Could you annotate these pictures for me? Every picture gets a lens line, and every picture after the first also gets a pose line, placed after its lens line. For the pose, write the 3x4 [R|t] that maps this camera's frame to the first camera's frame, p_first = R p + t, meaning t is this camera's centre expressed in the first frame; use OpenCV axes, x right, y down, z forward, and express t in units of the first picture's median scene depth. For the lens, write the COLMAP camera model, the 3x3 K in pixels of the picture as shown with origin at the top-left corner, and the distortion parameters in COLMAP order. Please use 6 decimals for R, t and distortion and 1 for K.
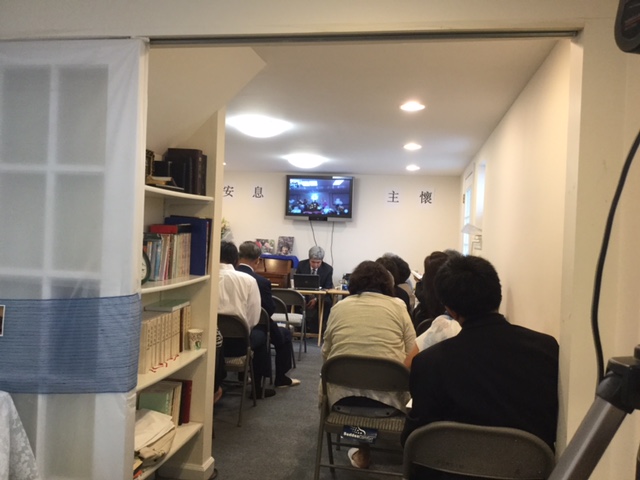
lens RADIAL K [[574.0, 0, 320.0], [0, 574.0, 240.0], [0, 0, 1]] dist [0.136908, -0.287738]
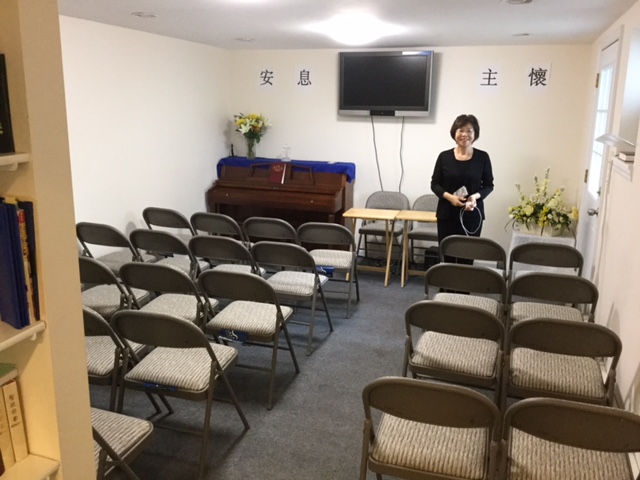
lens RADIAL K [[590.2, 0, 320.0], [0, 590.2, 240.0], [0, 0, 1]] dist [-0.006104, -0.004508]
pose [[0.988673, -0.000267, -0.150086, 0.030945], [0.031008, 0.978787, 0.202521, -0.033648], [0.146849, -0.204881, 0.967708, 0.234935]]
